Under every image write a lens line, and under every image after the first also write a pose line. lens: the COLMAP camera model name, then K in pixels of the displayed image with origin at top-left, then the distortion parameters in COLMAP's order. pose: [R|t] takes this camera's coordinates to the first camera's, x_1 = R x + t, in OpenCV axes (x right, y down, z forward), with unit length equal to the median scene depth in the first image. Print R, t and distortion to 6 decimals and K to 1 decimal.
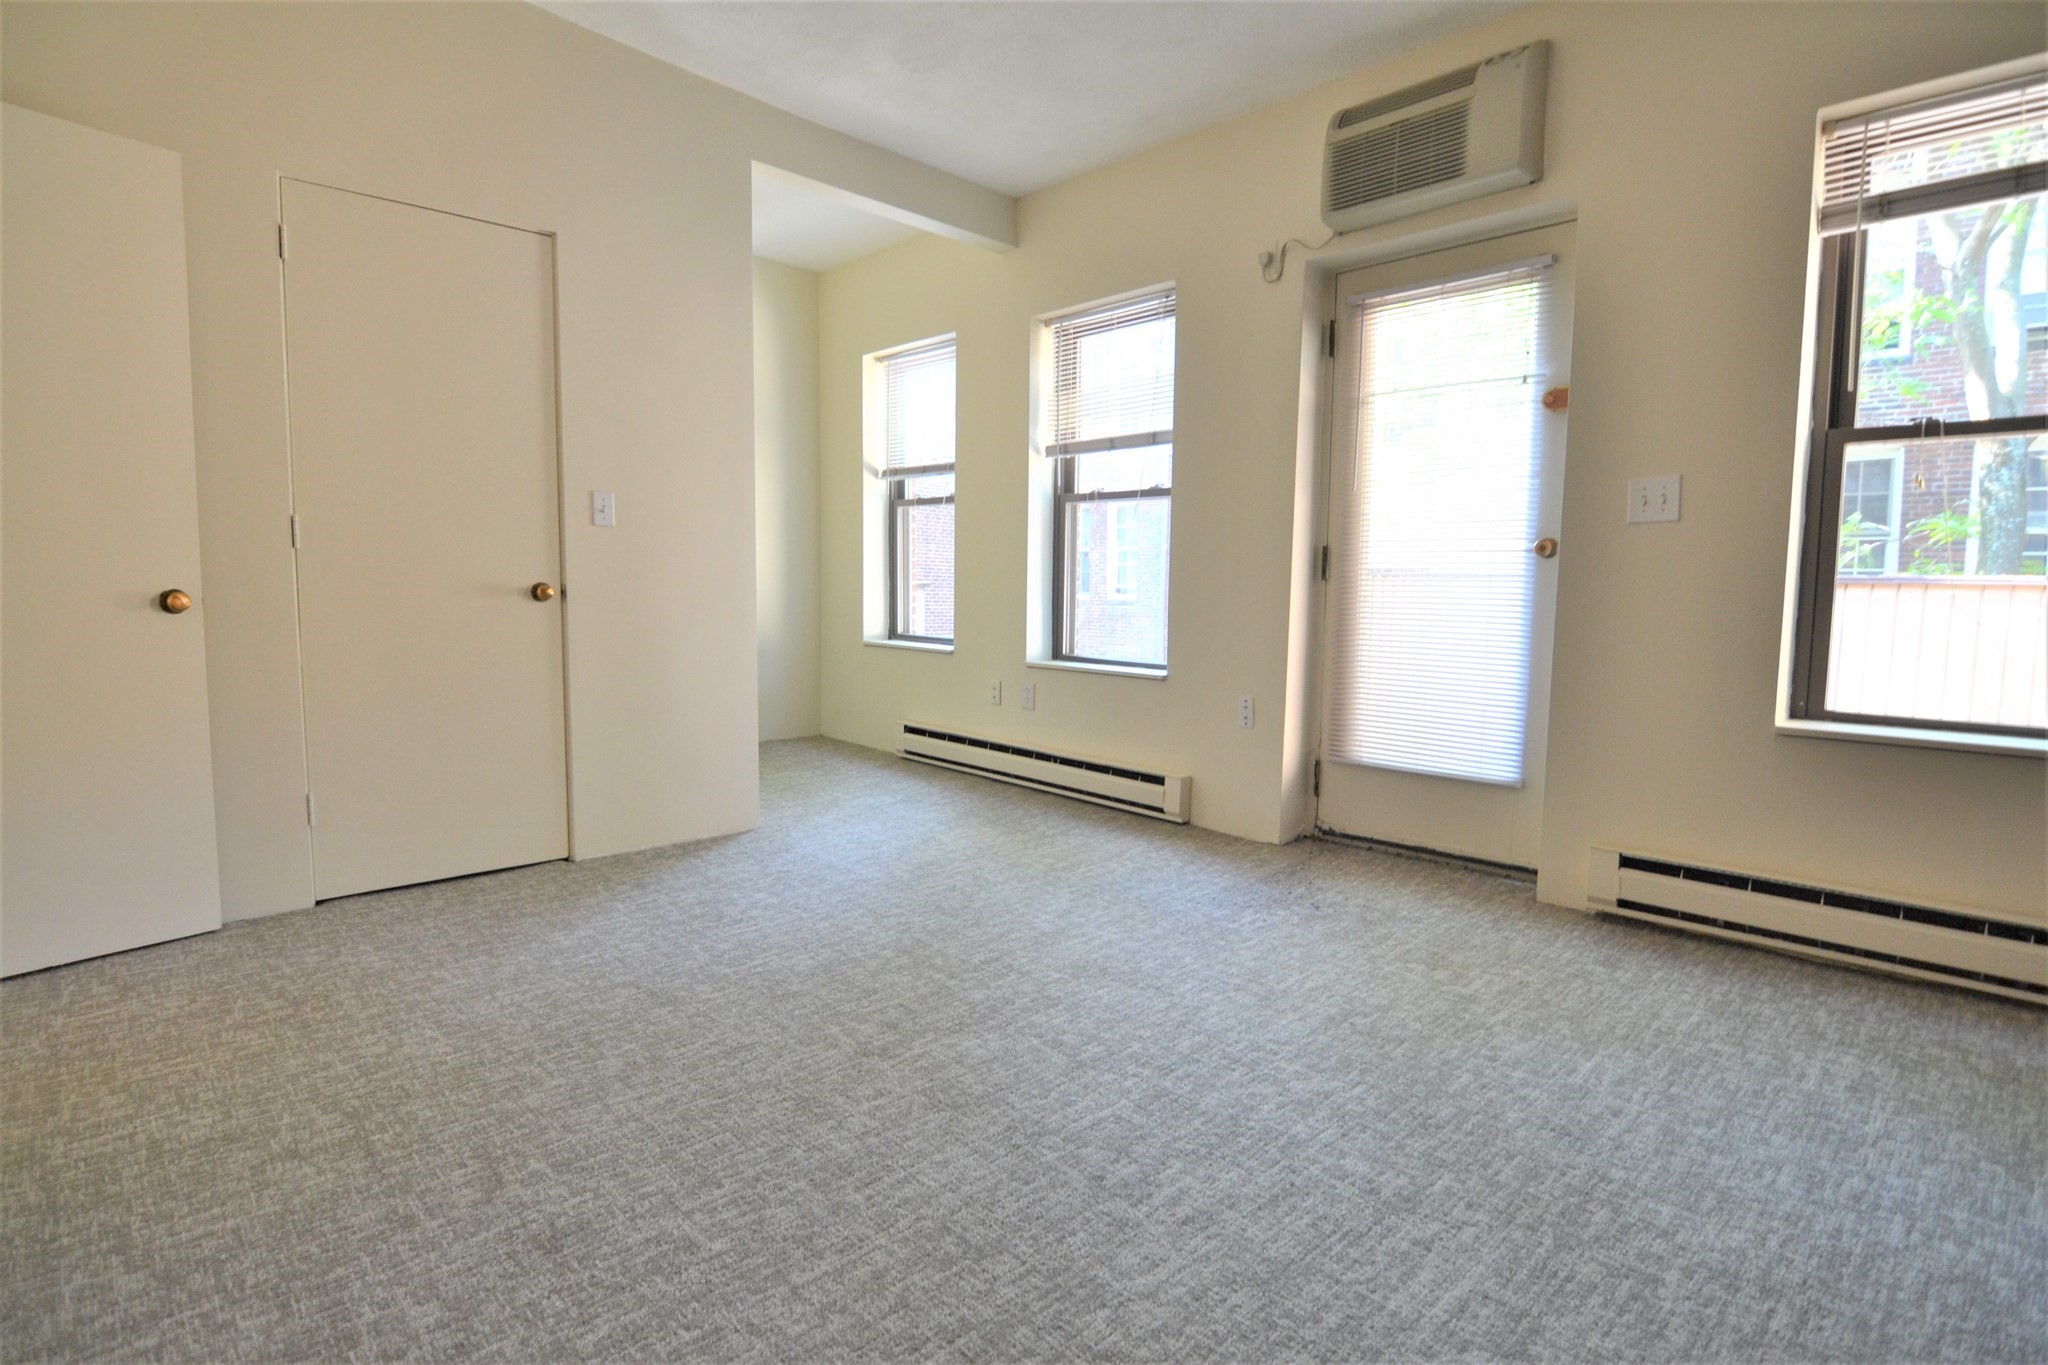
lens RADIAL K [[1005.6, 0, 1011.2], [0, 1005.6, 673.6], [0, 0, 1]] dist [-0.012729, -0.006504]
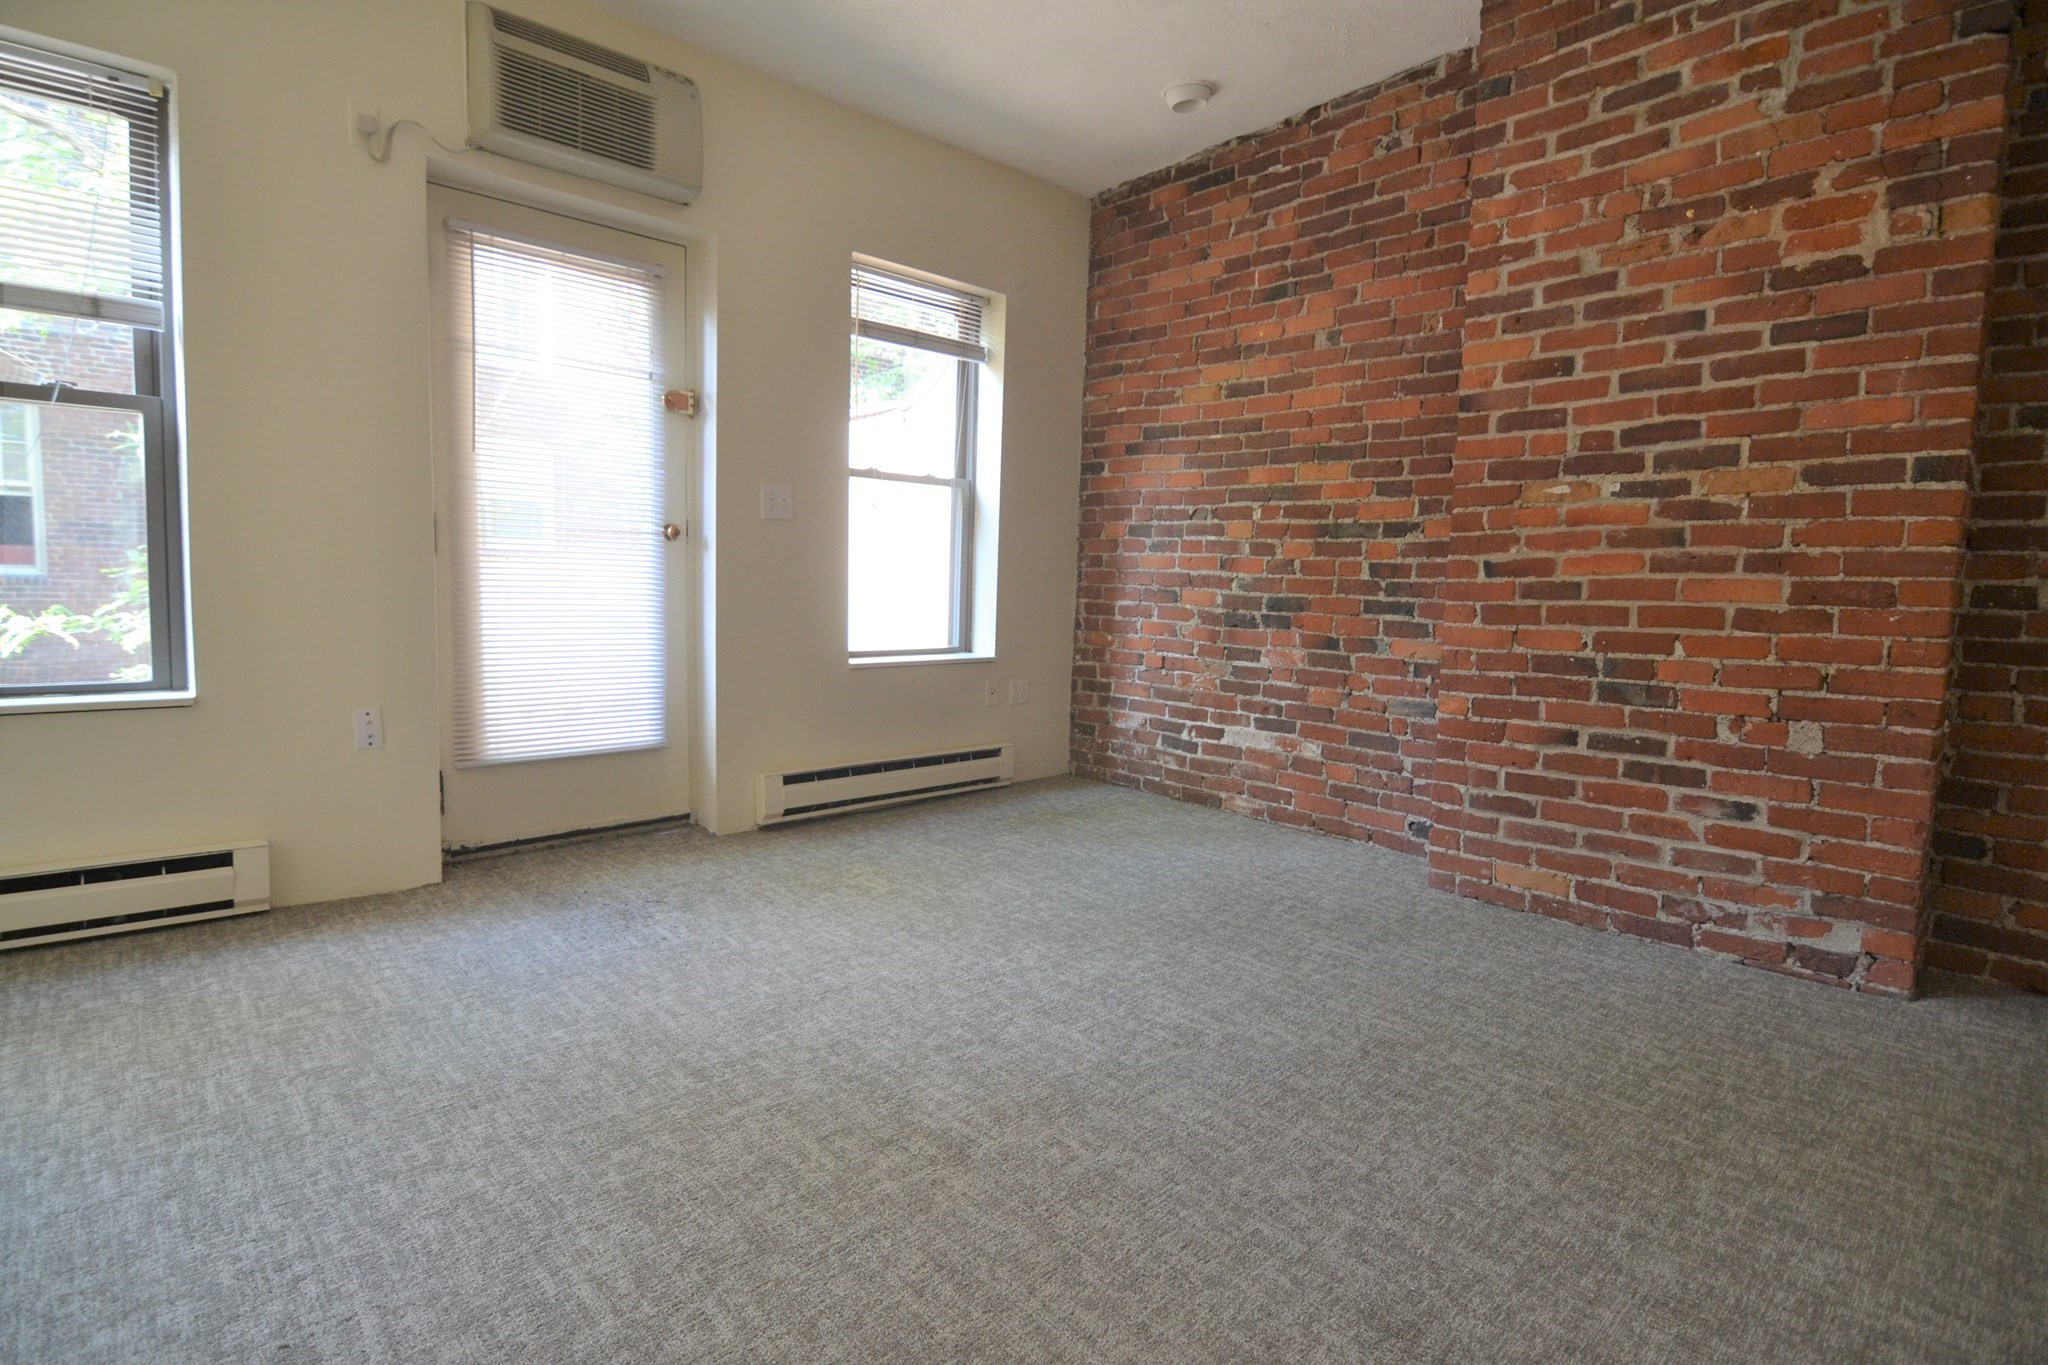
lens RADIAL K [[1005.6, 0, 1011.2], [0, 1005.6, 673.6], [0, 0, 1]] dist [-0.012729, -0.006504]
pose [[0.010065, -0.107575, 0.994146, -0.689418], [0.060573, 0.992436, 0.106776, -0.073870], [-0.998113, 0.059143, 0.016505, 0.694844]]
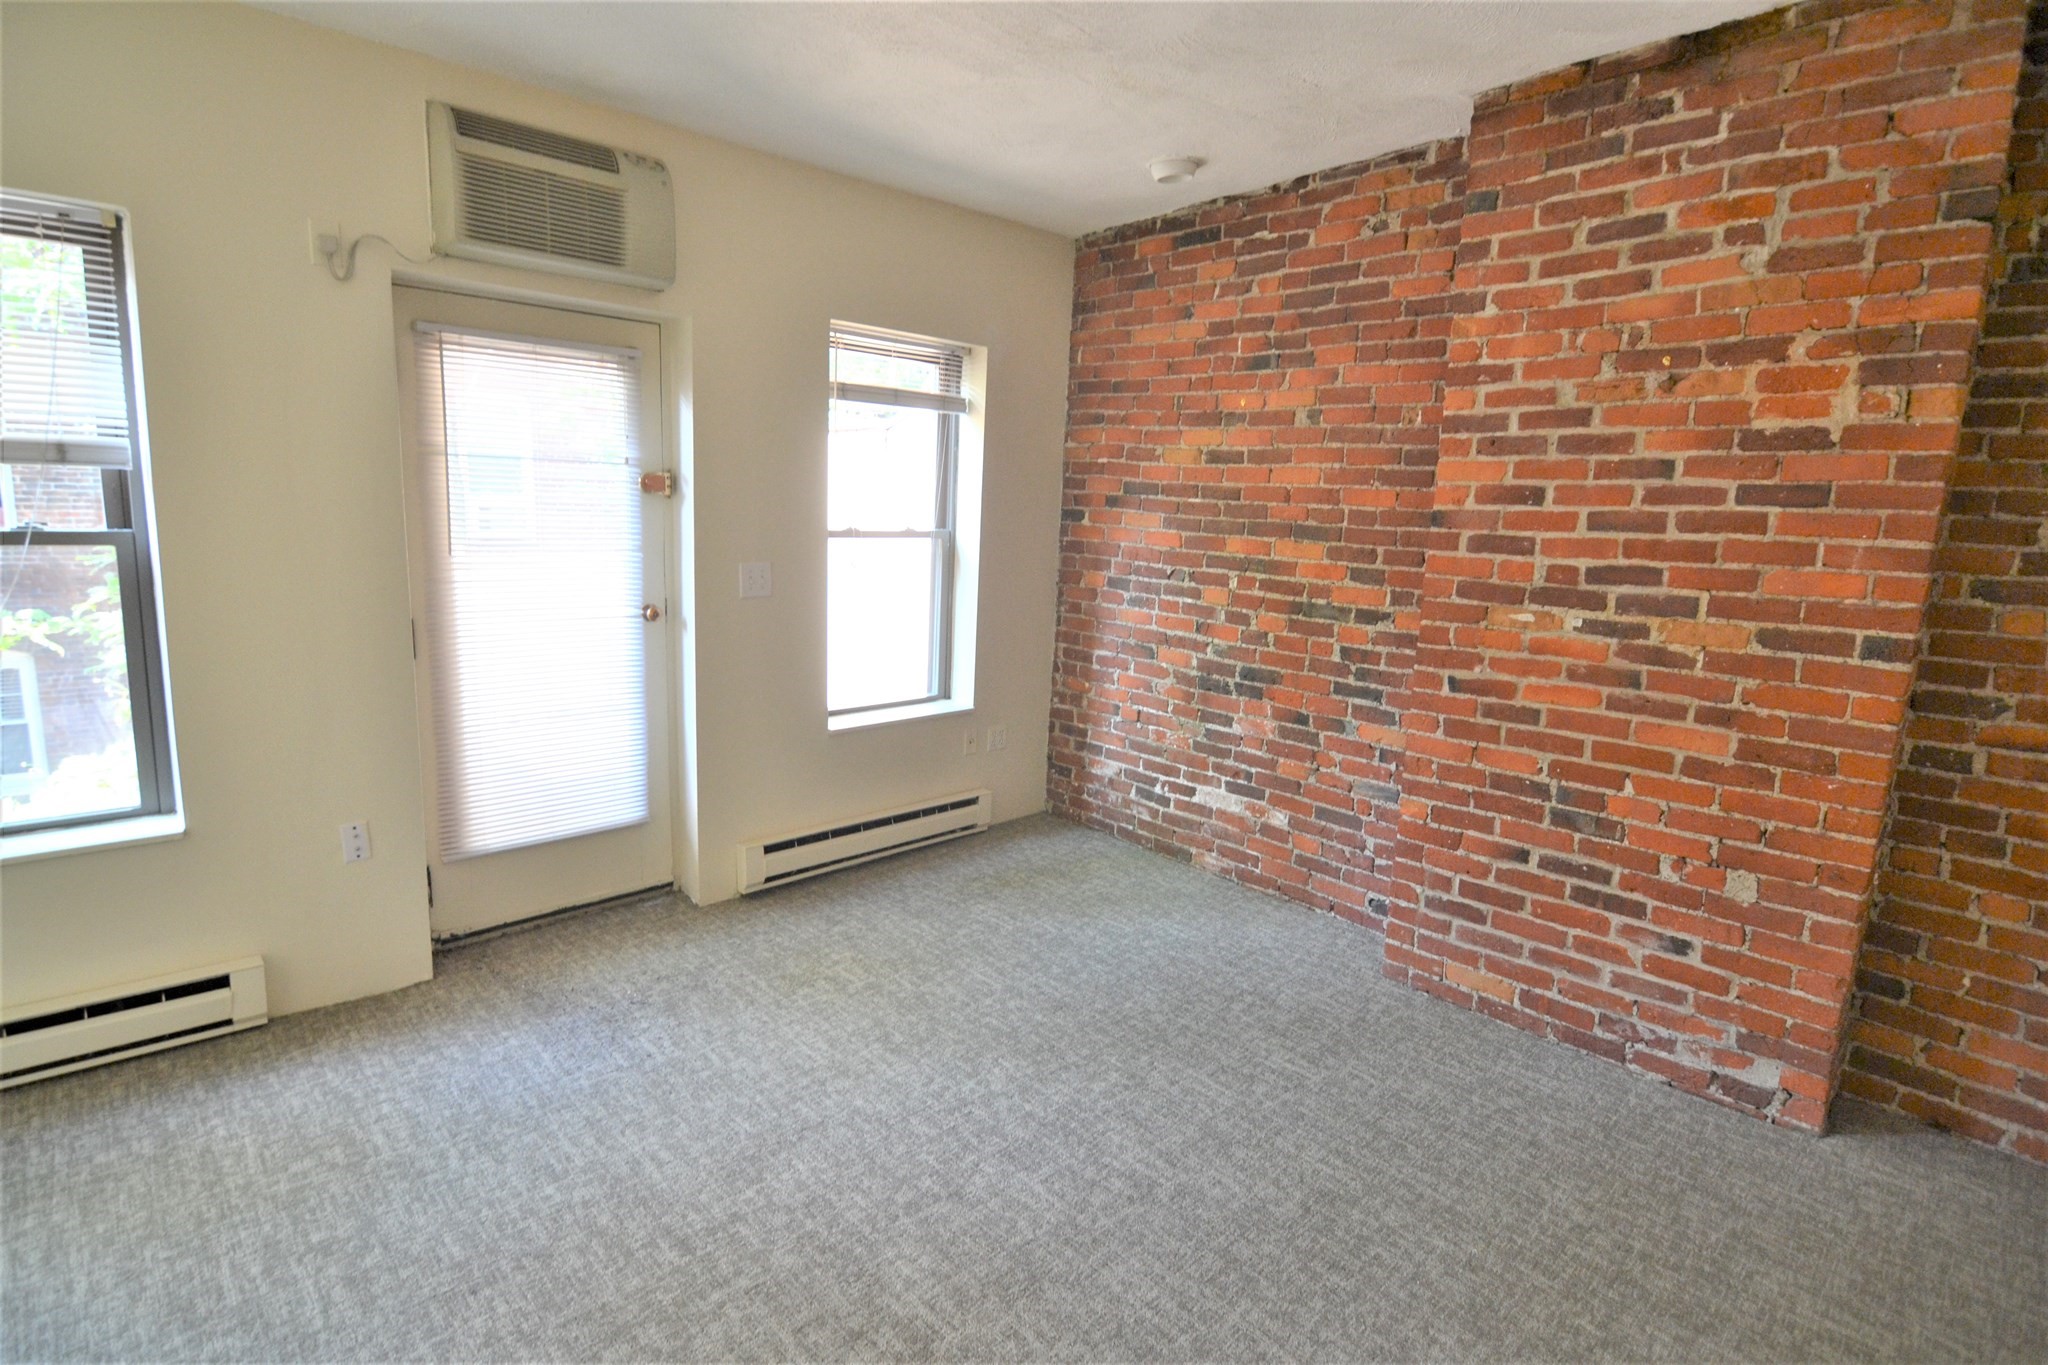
lens RADIAL K [[1005.6, 0, 1011.2], [0, 1005.6, 673.6], [0, 0, 1]] dist [-0.012729, -0.006504]
pose [[-0.001112, -0.184329, 0.982864, -0.681982], [0.048220, 0.981711, 0.184167, -0.282801], [-0.998836, 0.047599, 0.007797, 0.668873]]
